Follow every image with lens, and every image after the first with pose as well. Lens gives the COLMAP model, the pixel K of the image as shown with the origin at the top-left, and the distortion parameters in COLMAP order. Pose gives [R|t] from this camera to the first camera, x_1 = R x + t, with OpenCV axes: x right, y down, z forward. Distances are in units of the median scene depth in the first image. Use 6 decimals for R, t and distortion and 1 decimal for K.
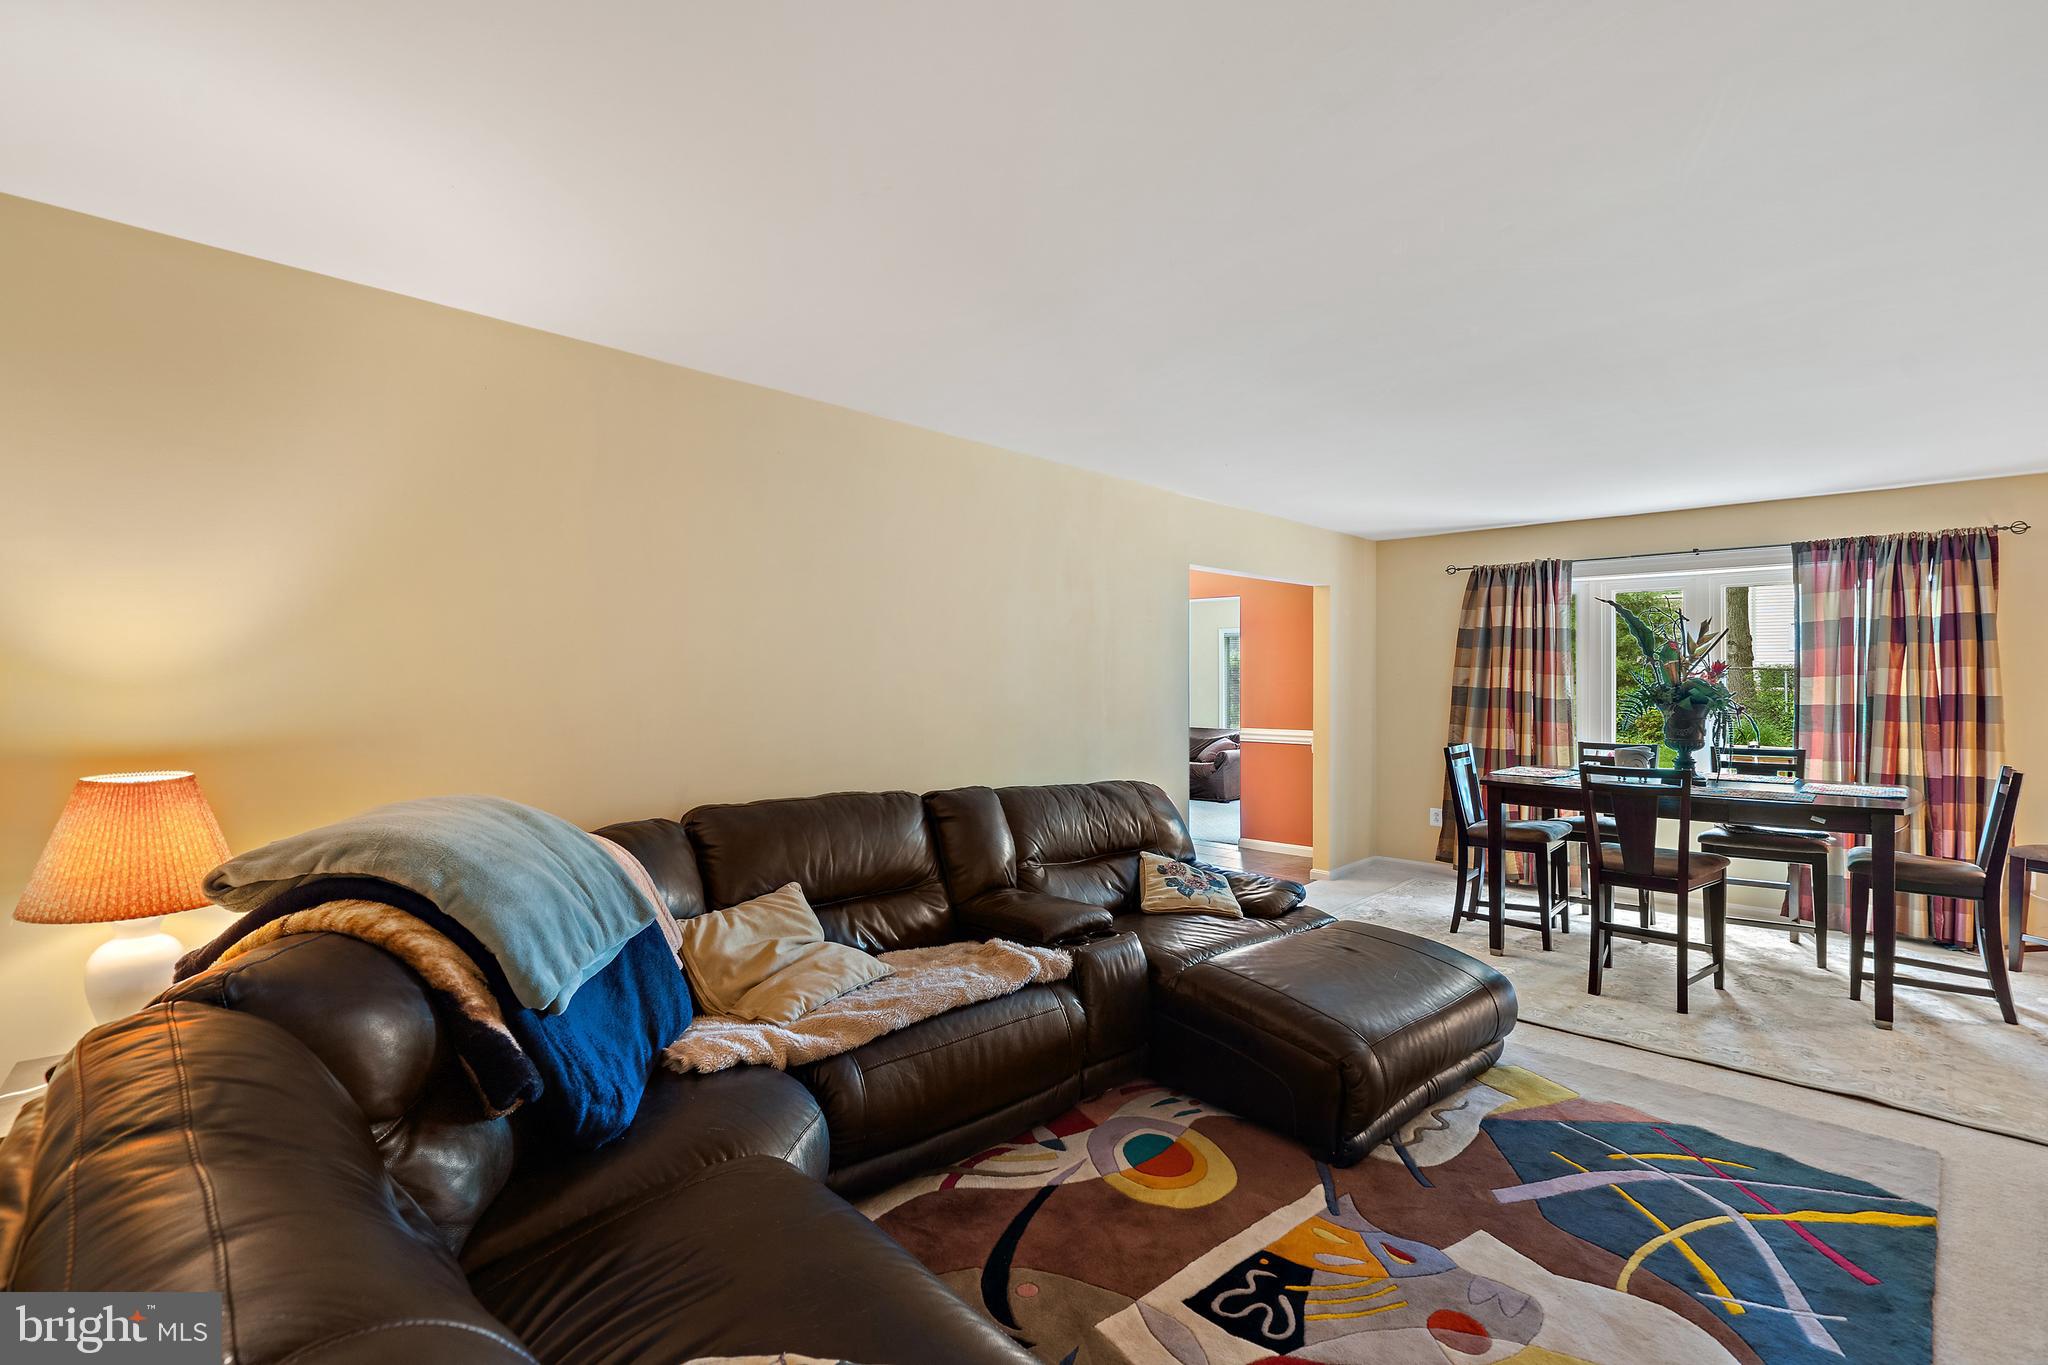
lens RADIAL K [[932.4, 0, 1024.0], [0, 932.4, 682.5], [0, 0, 1]] dist [0.001391, 0.000522]
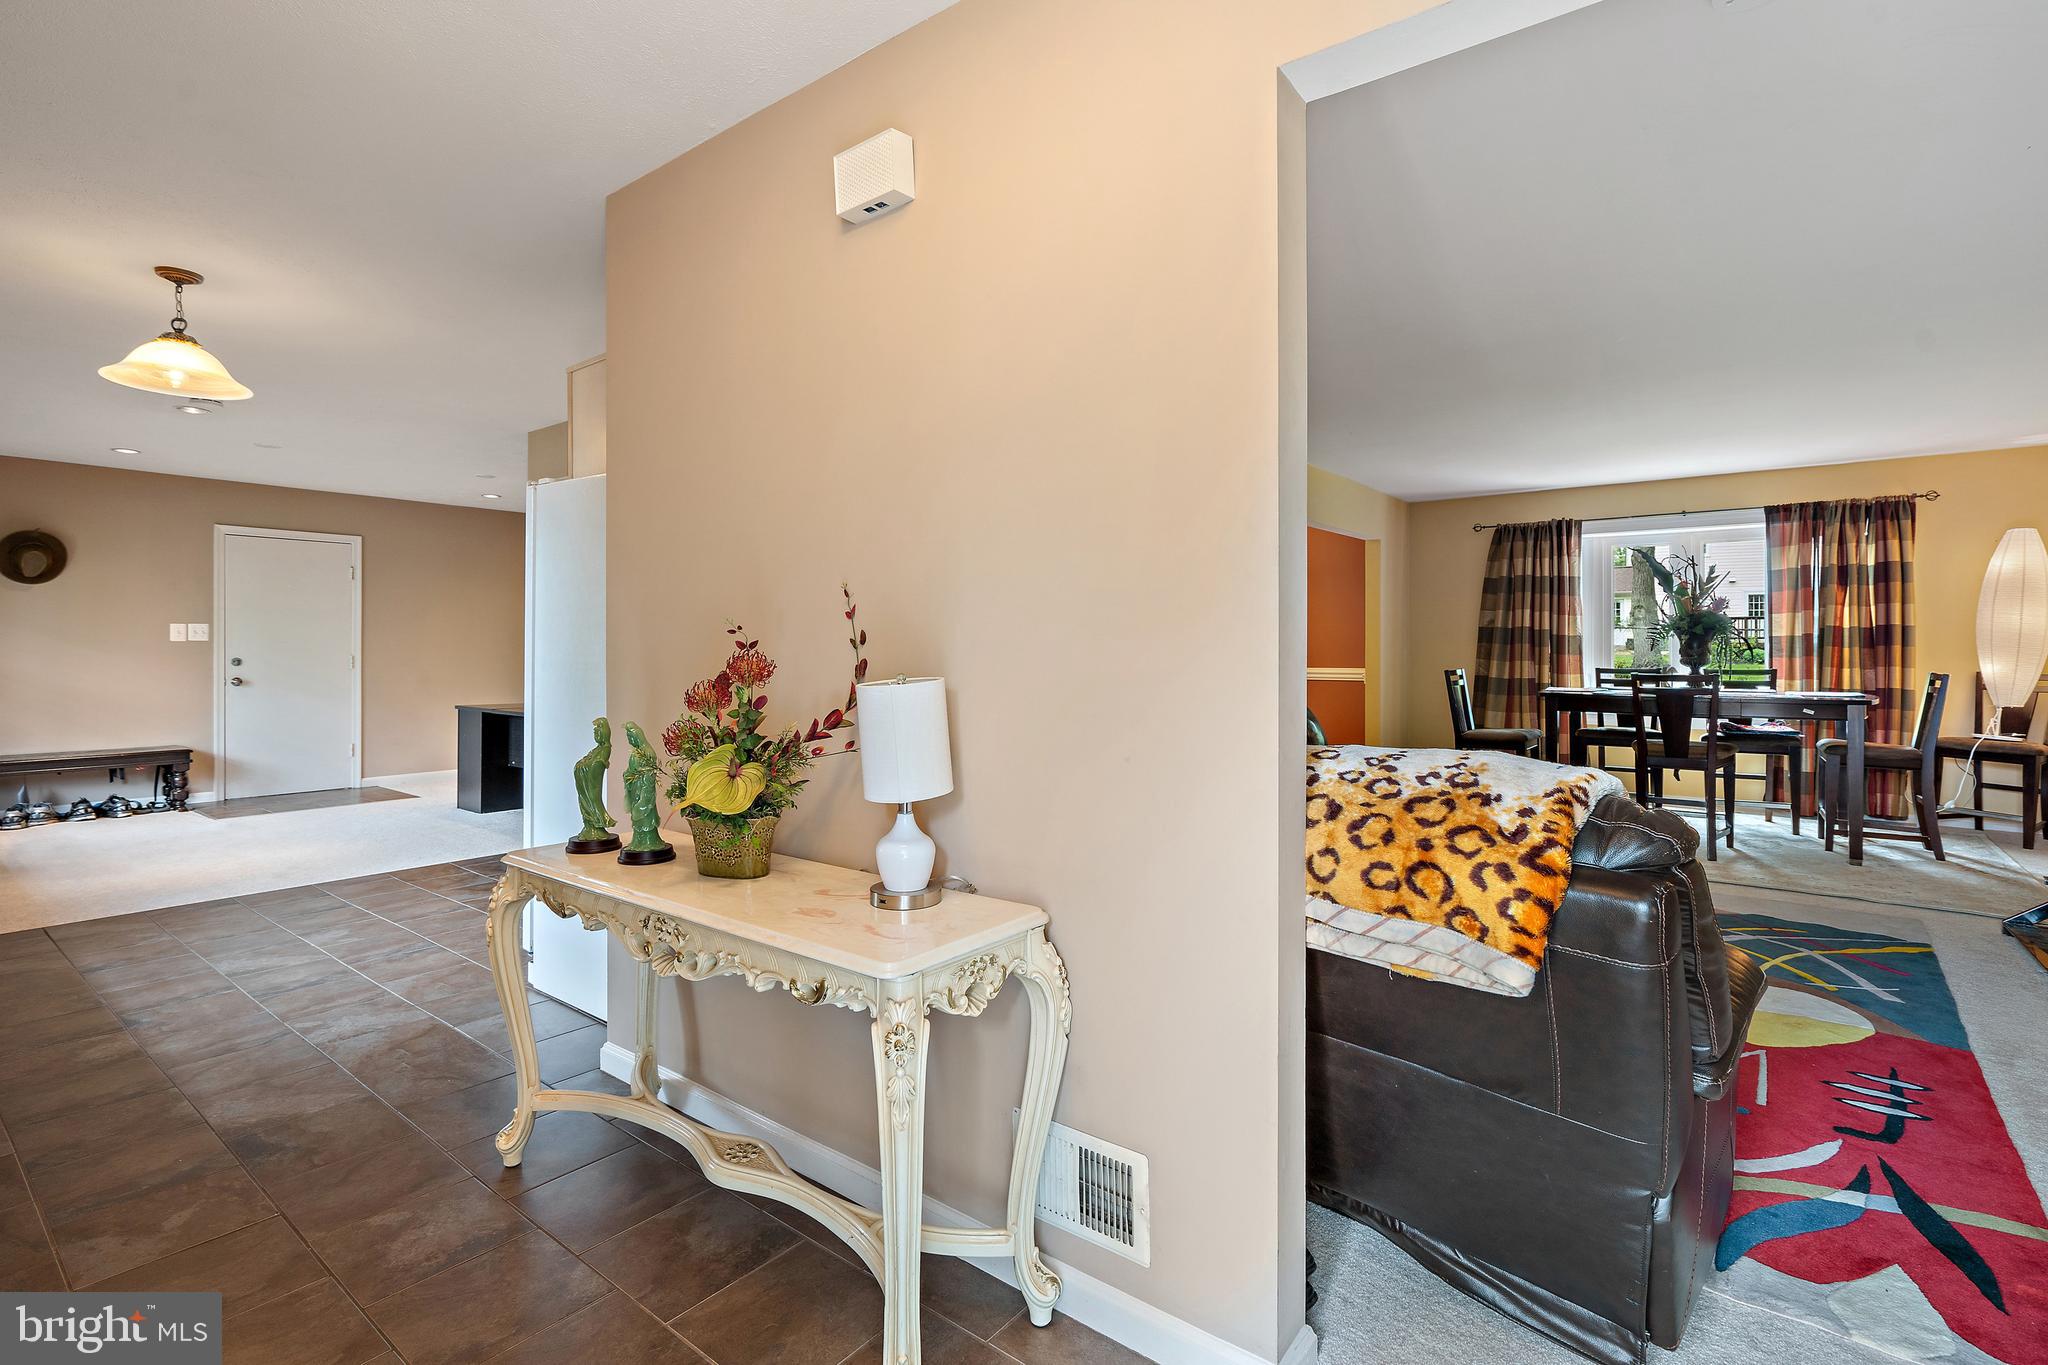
lens RADIAL K [[941.9, 0, 1027.2], [0, 941.9, 657.9], [0, 0, 1]] dist [-0.000502, -0.000471]
pose [[0.995550, -0.001788, 0.094217, -0.292357], [0.001360, 0.999988, 0.004615, 0.049227], [-0.094224, -0.004466, 0.995541, -0.172811]]
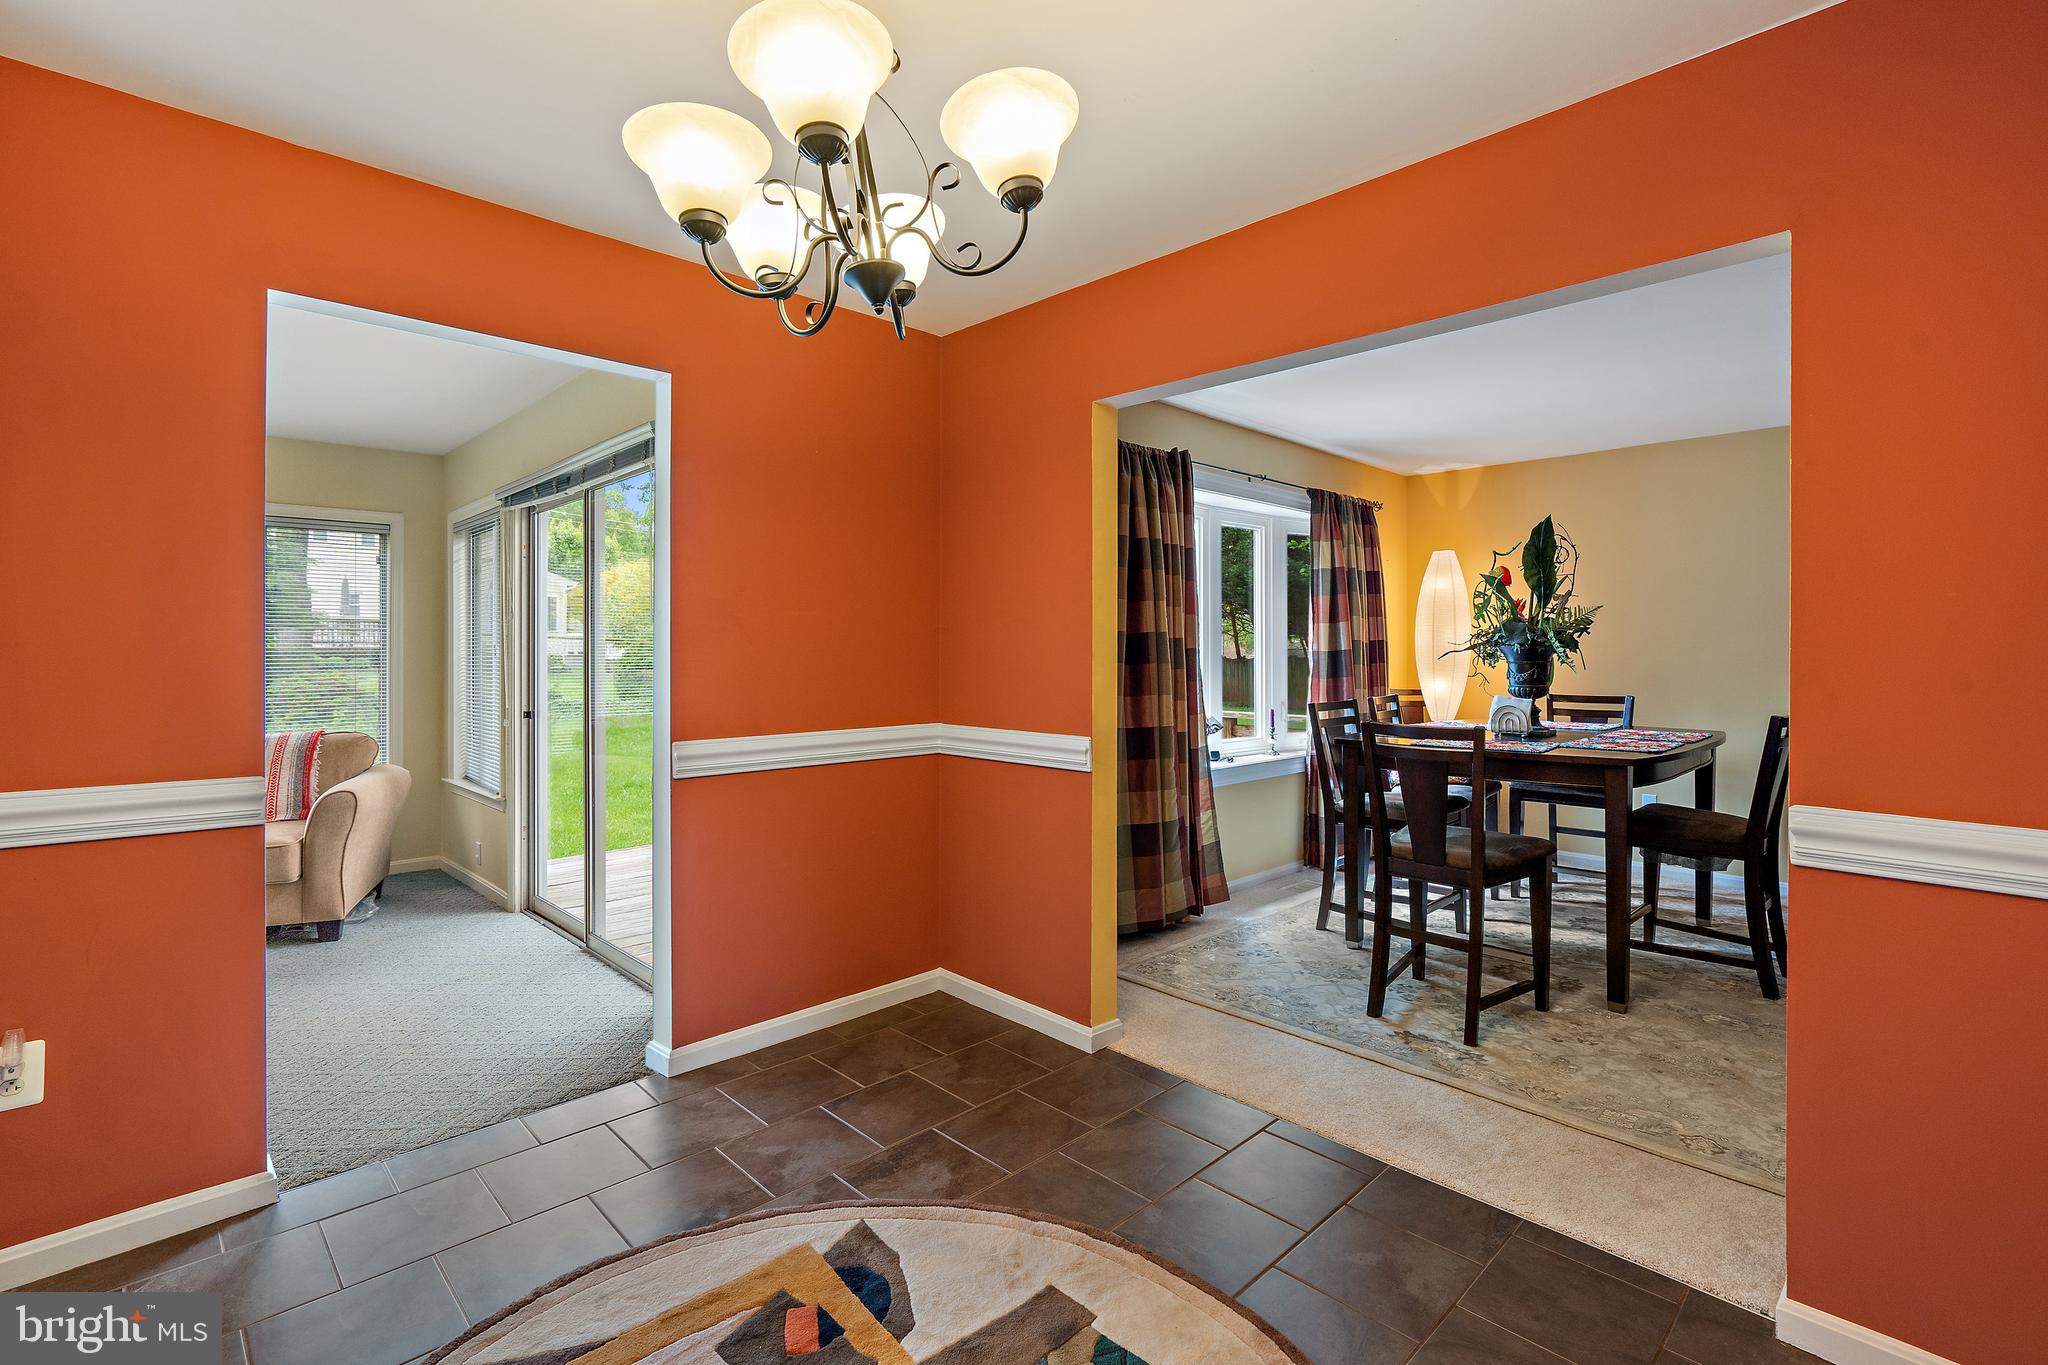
lens RADIAL K [[941.9, 0, 1027.2], [0, 941.9, 657.9], [0, 0, 1]] dist [-0.000502, -0.000471]
pose [[0.045531, -0.015660, 0.998840, -0.192945], [-0.001280, 0.999875, 0.015735, 0.015904], [-0.998962, -0.001994, 0.045505, 1.332399]]
